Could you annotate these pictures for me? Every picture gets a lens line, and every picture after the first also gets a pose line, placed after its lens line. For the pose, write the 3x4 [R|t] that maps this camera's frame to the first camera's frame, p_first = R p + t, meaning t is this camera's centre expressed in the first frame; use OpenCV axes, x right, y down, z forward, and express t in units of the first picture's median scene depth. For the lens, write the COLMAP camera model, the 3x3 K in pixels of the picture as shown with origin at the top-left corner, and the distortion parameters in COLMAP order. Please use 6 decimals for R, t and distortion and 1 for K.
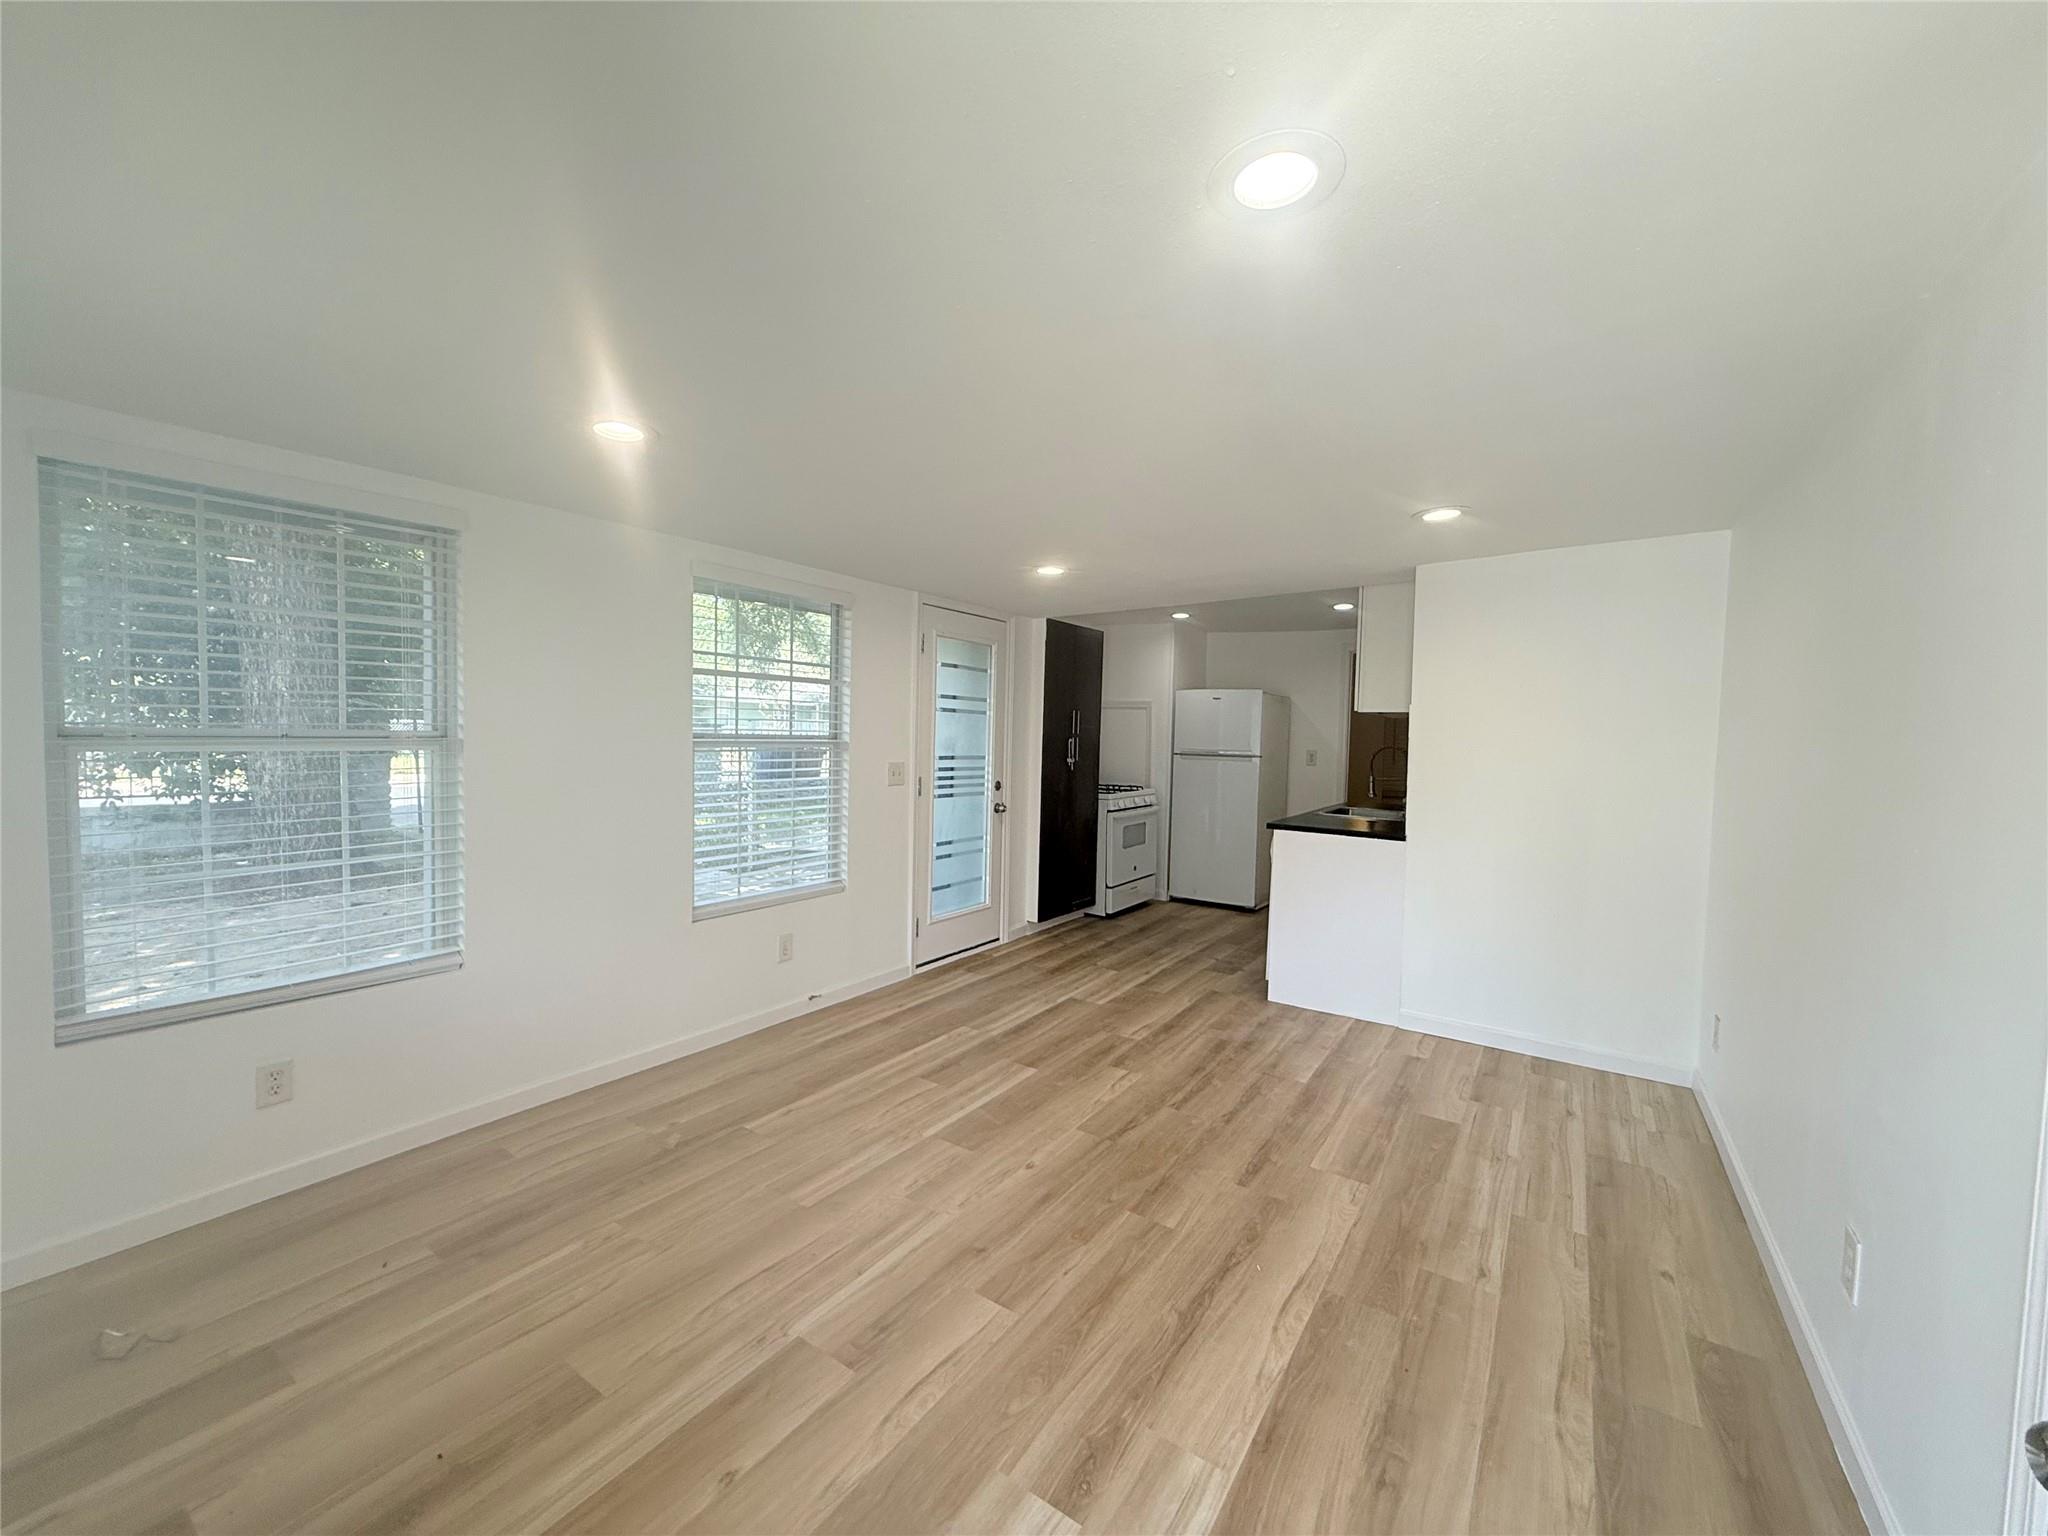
lens RADIAL K [[812.3, 0, 1012.6], [0, 812.3, 768.5], [0, 0, 1]] dist [0.003116, 0.000269]
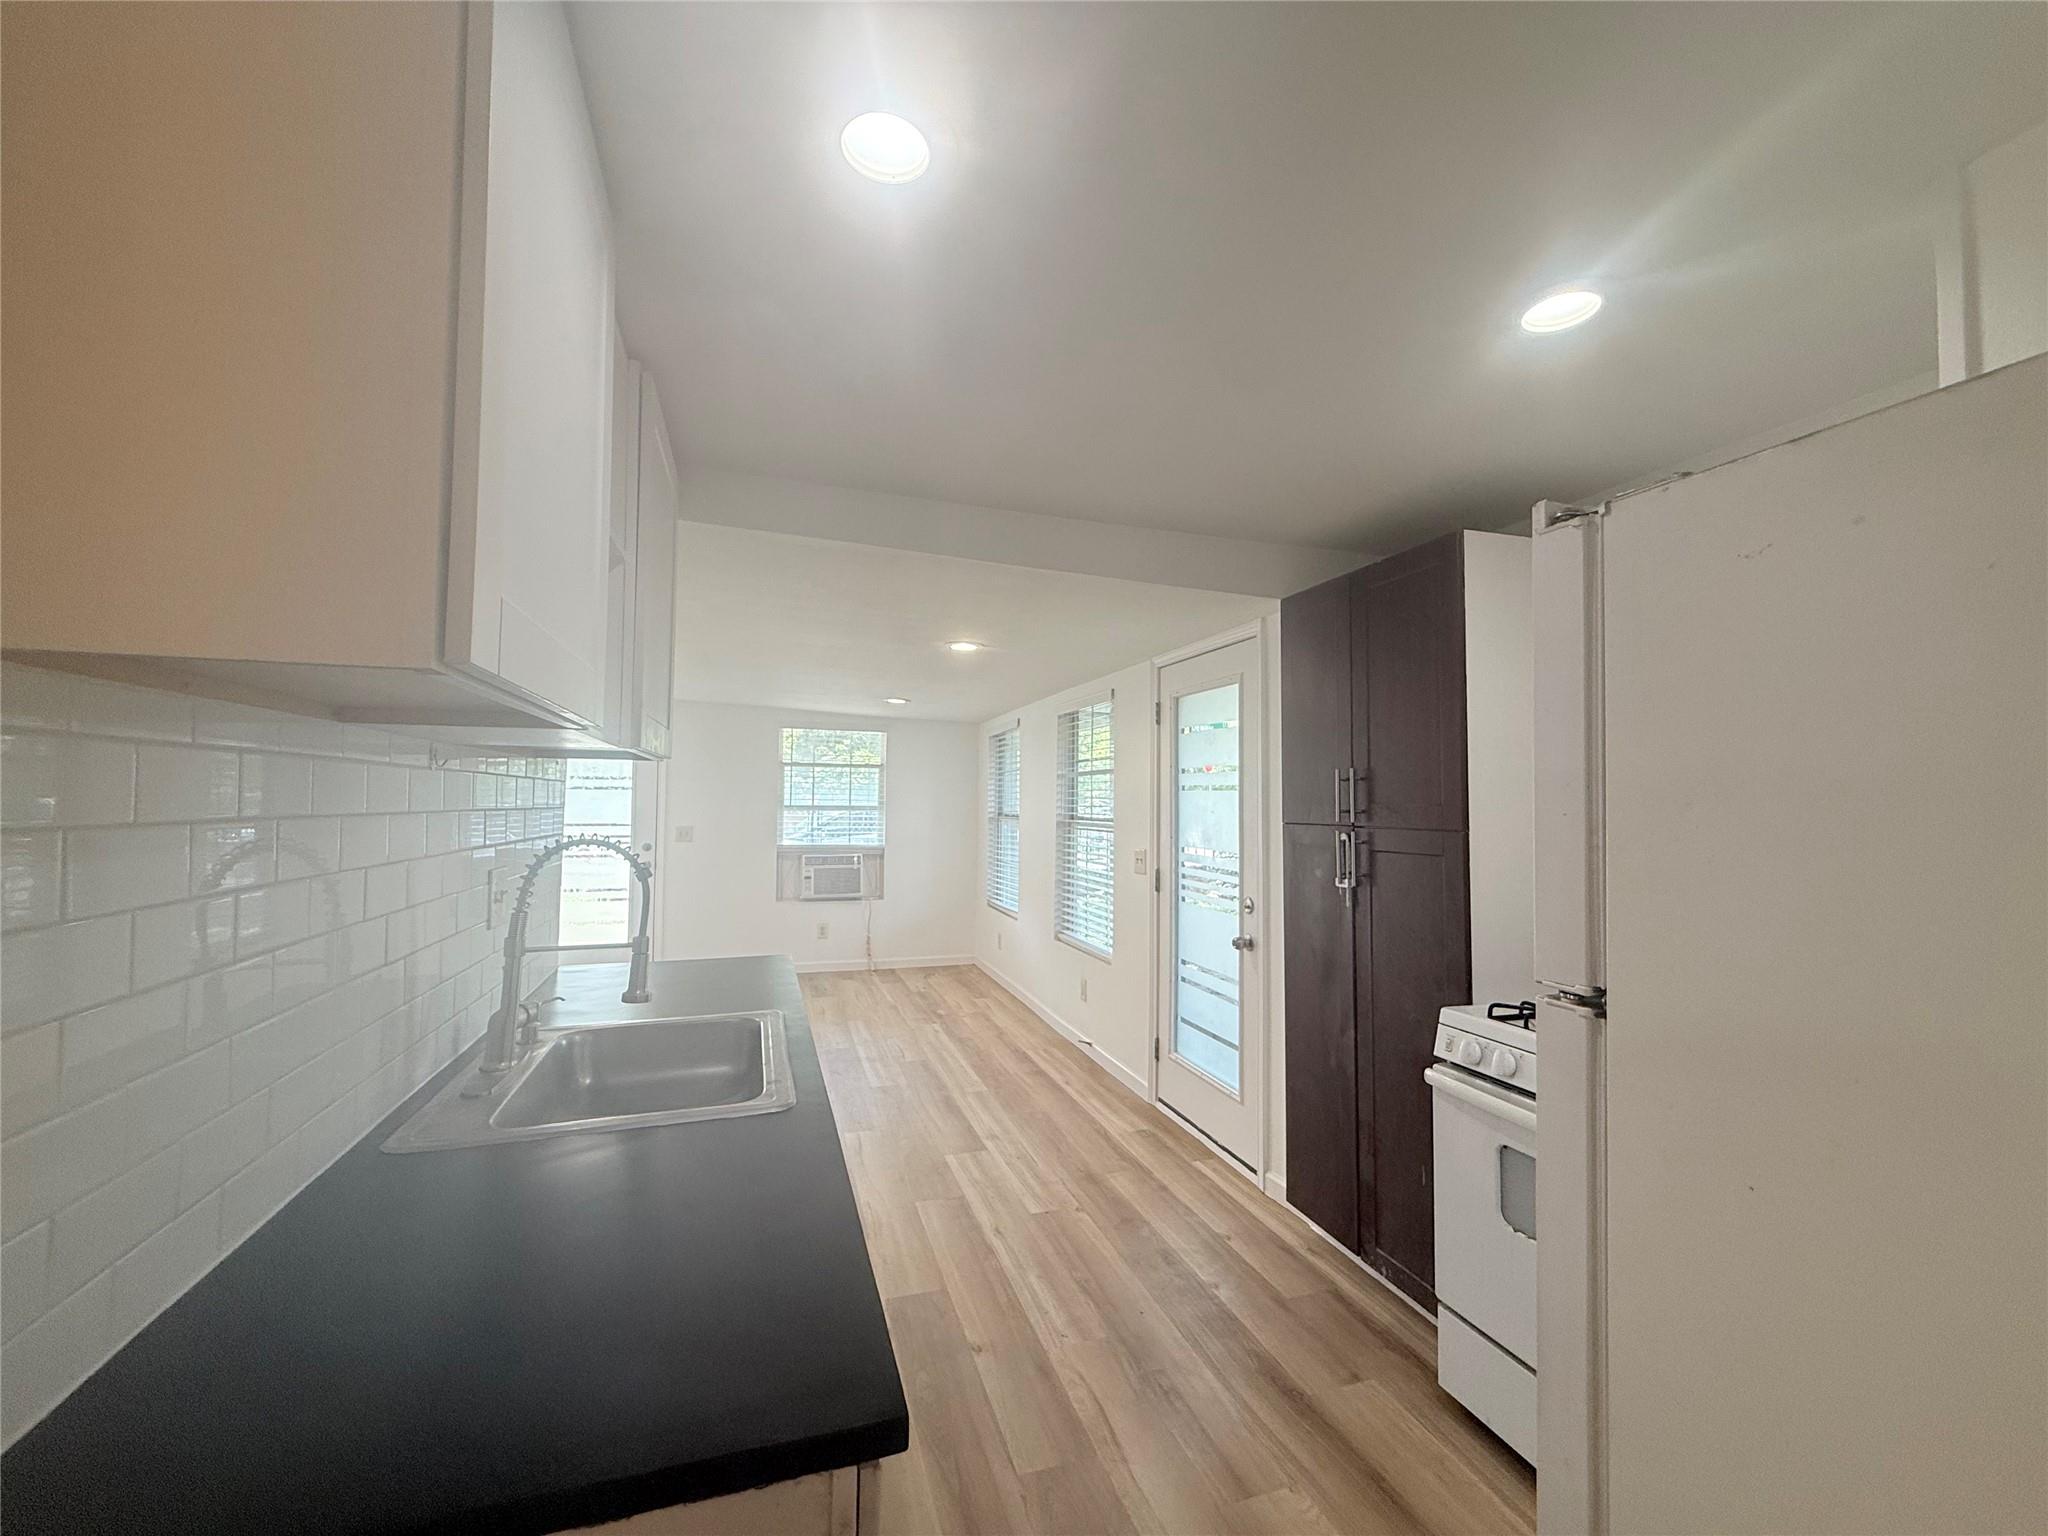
lens RADIAL K [[812.3, 0, 1017.9], [0, 812.3, 771.2], [0, 0, 1]] dist [0.003116, 0.000269]
pose [[-0.612330, -0.058993, -0.788398, 0.864786], [-0.060094, 0.997800, -0.027989, -0.078117], [0.788315, 0.030240, -0.614528, 1.862420]]
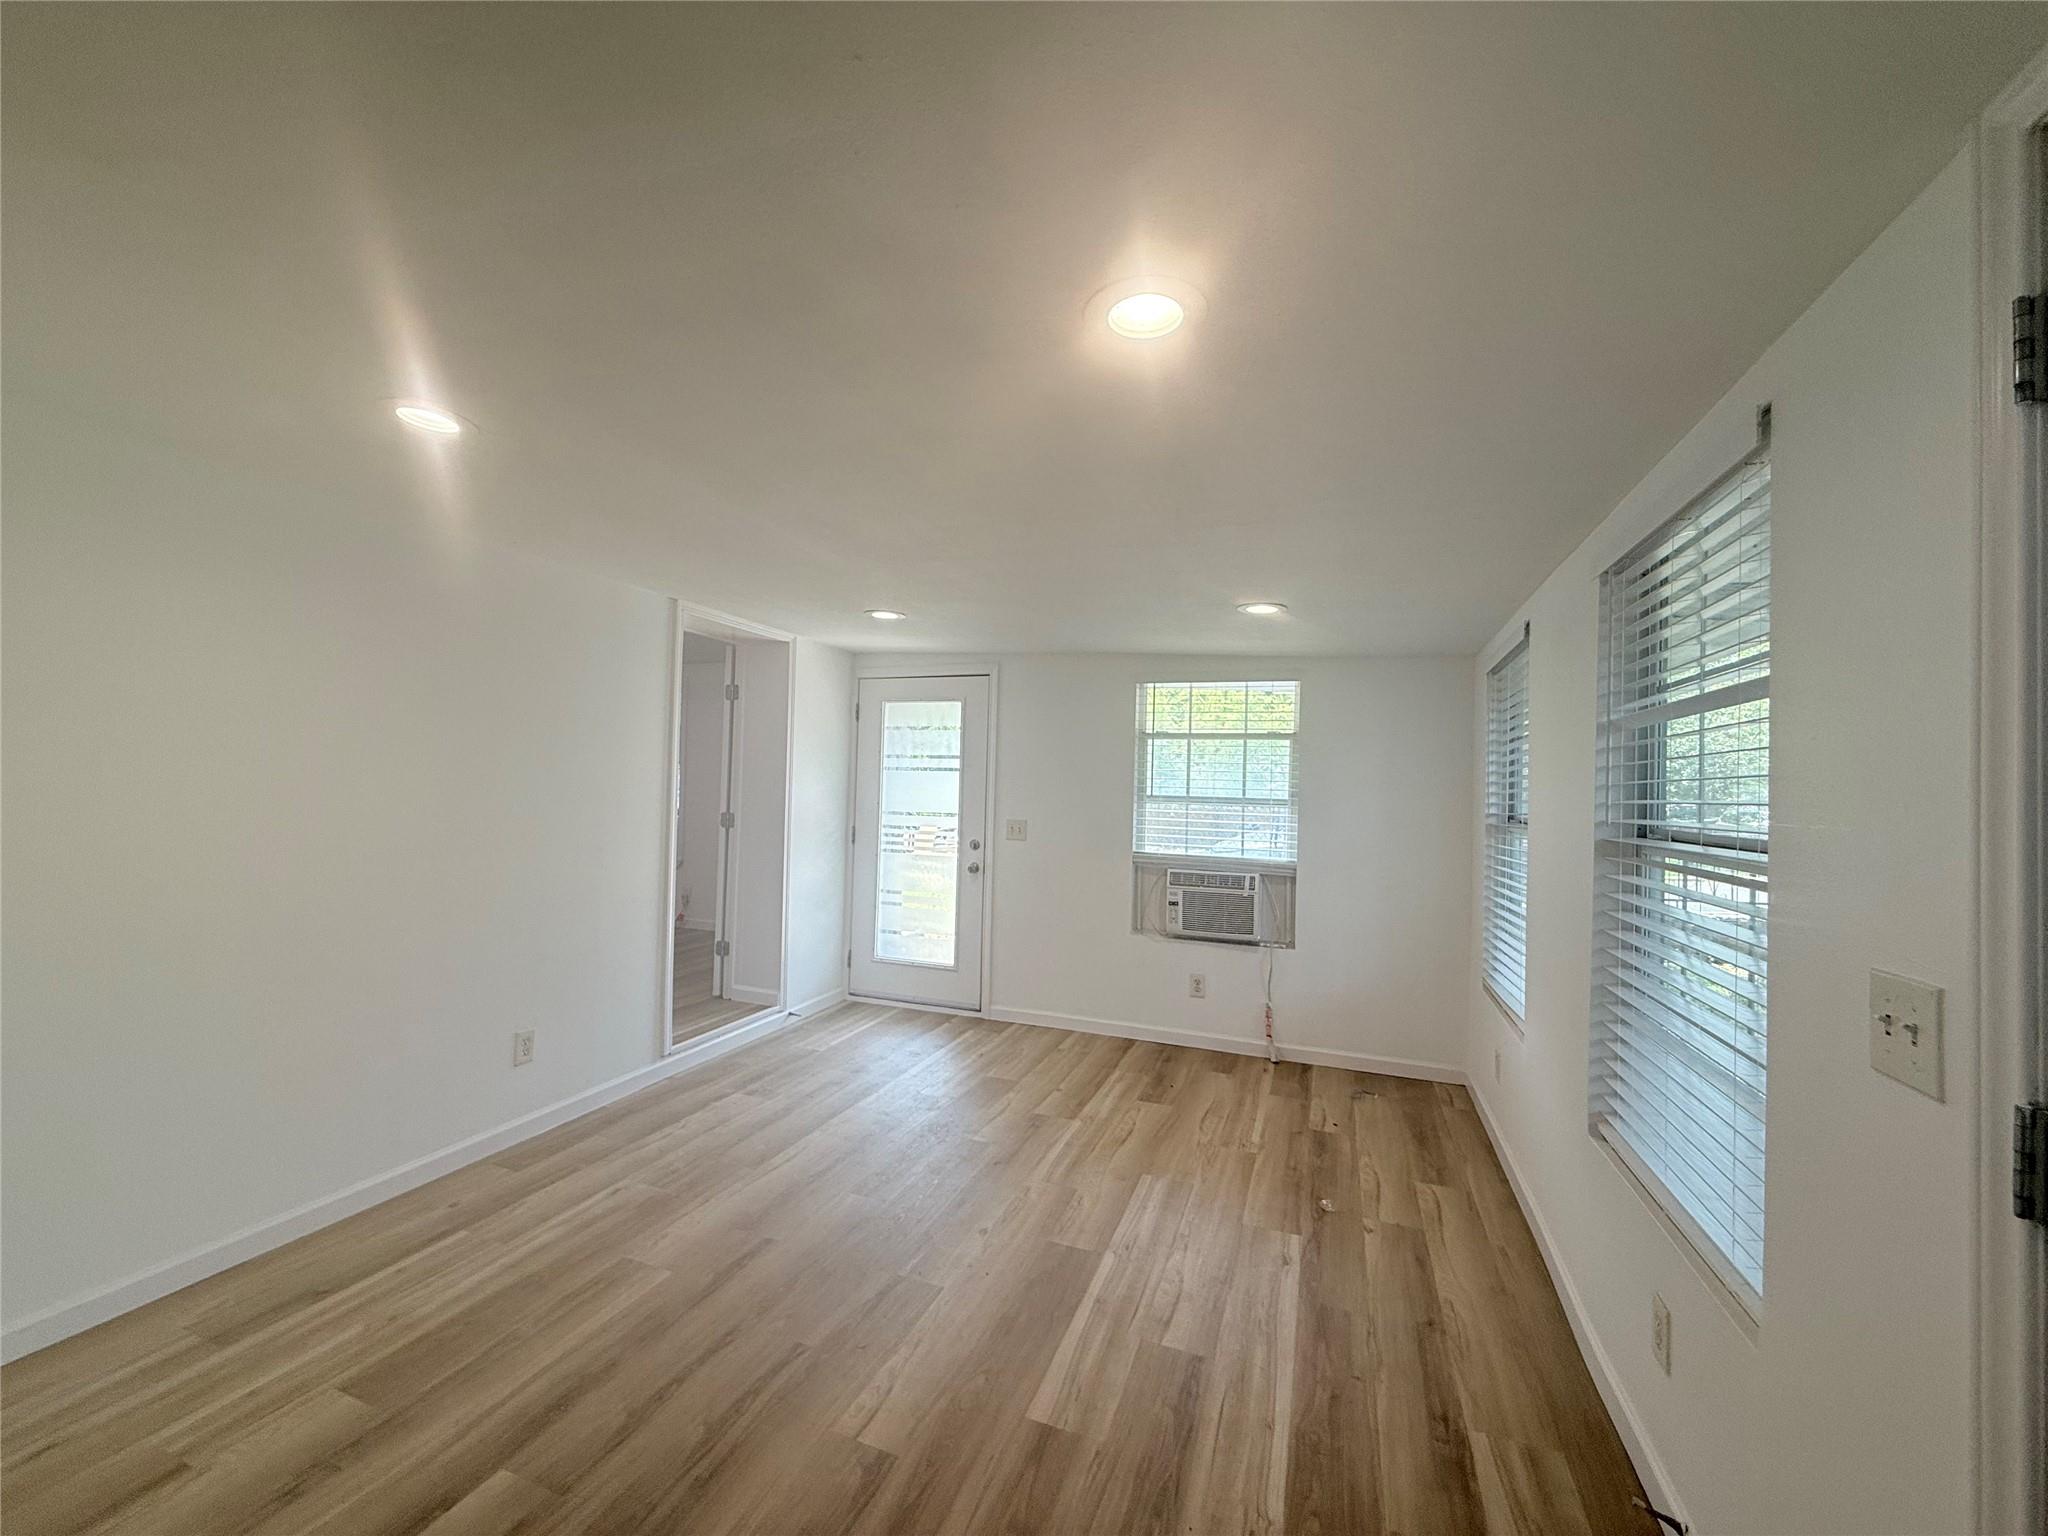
lens RADIAL K [[812.3, 0, 1014.1], [0, 812.3, 769.8], [0, 0, 1]] dist [0.003116, 0.000269]
pose [[-0.971268, -0.056186, -0.231263, 0.186558], [-0.061472, 0.997985, 0.015710, -0.066974], [0.229914, 0.029475, -0.972764, 1.482505]]
